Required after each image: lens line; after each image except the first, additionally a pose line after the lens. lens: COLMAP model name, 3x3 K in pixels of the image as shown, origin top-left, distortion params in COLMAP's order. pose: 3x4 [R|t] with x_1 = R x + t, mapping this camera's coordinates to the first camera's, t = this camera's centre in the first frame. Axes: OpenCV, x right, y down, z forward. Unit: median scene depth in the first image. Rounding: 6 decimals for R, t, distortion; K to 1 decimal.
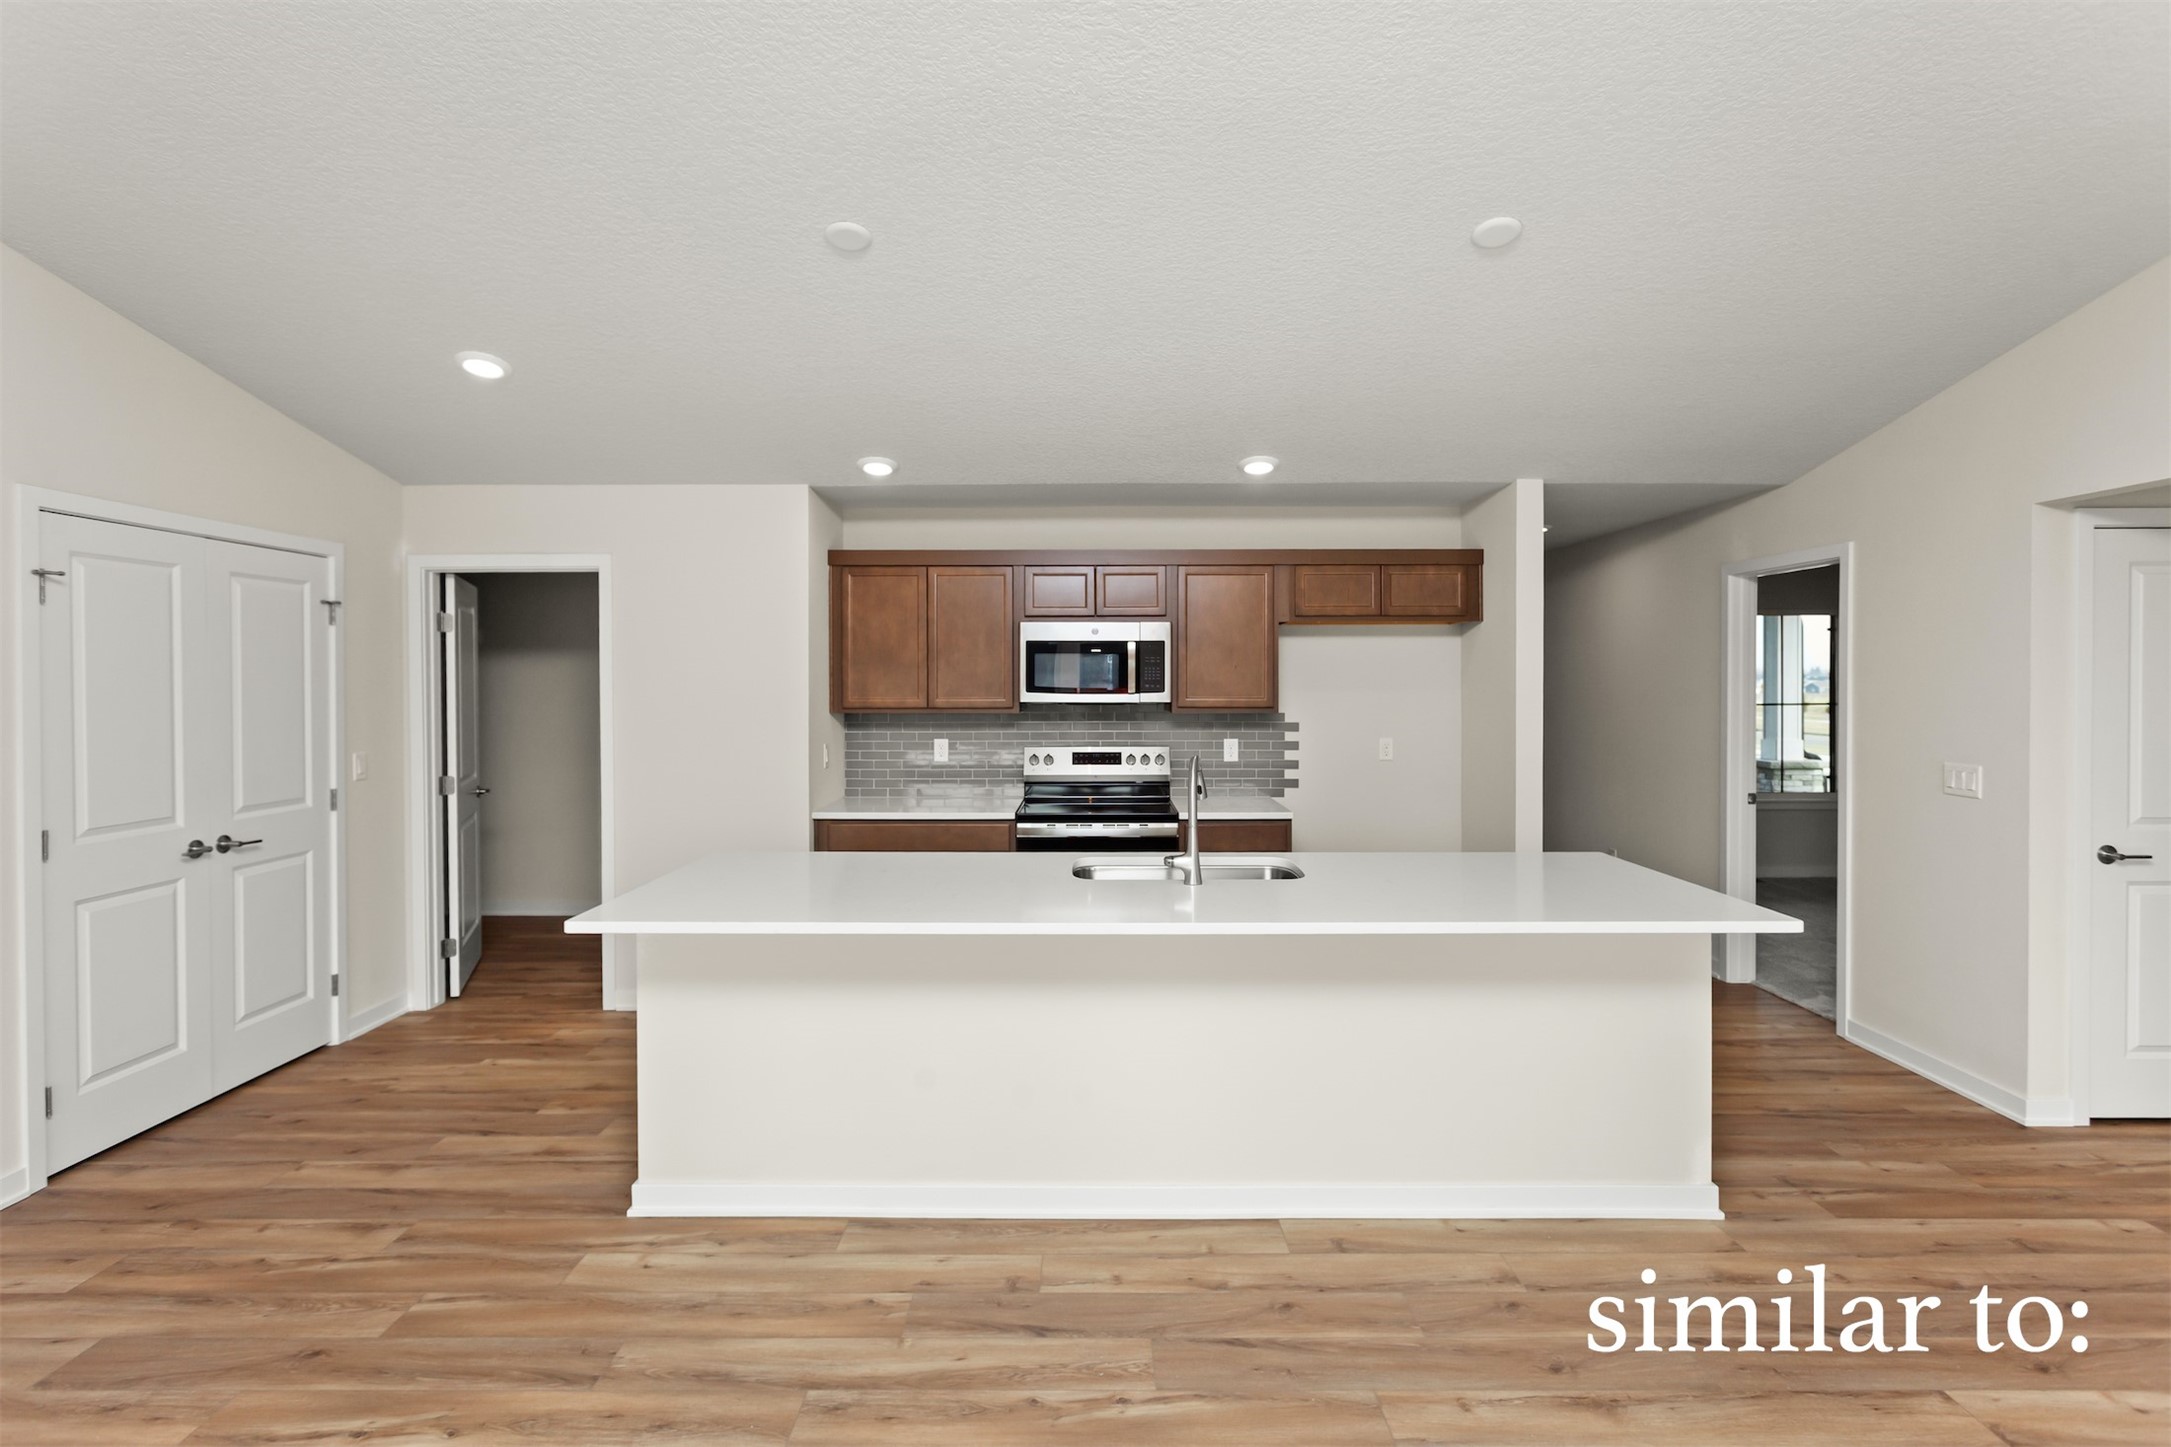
lens RADIAL K [[1045.4, 0, 1085.1], [0, 1045.4, 688.8], [0, 0, 1]] dist [-0.001110, 0.000978]
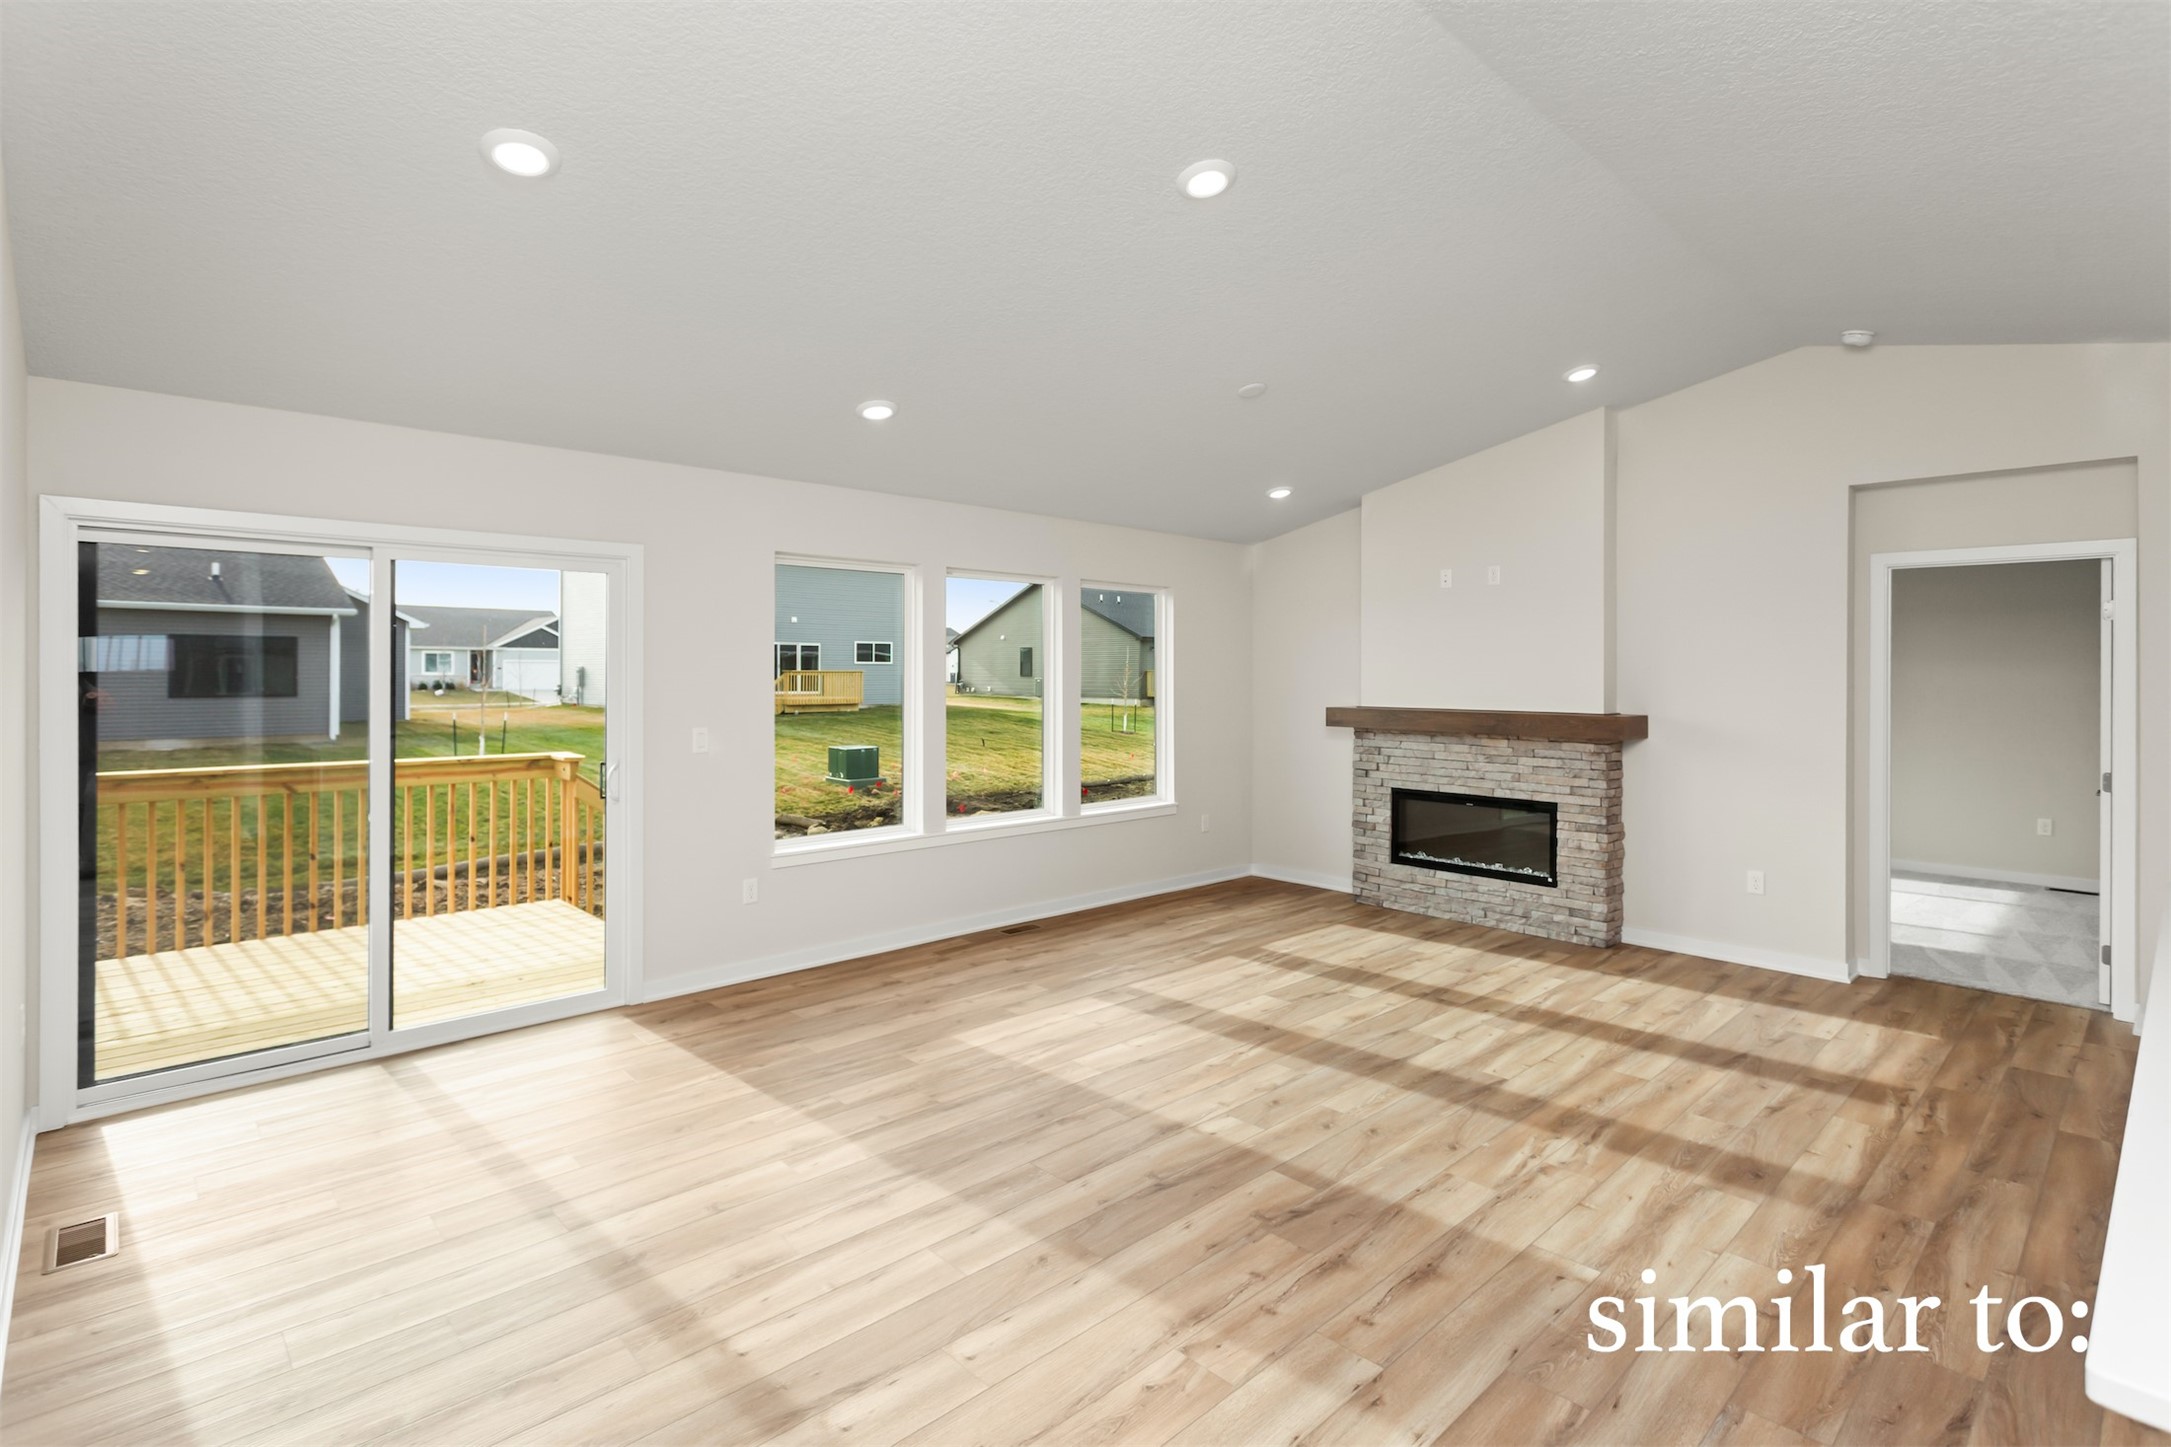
lens RADIAL K [[1040.4, 0, 1093.7], [0, 1040.4, 676.8], [0, 0, 1]] dist [-0.003374, 0.001019]
pose [[-0.722050, 0.002589, -0.691836, 0.828970], [-0.008068, 0.999893, 0.012162, -0.003721], [0.691794, 0.014363, -0.721952, 0.728342]]
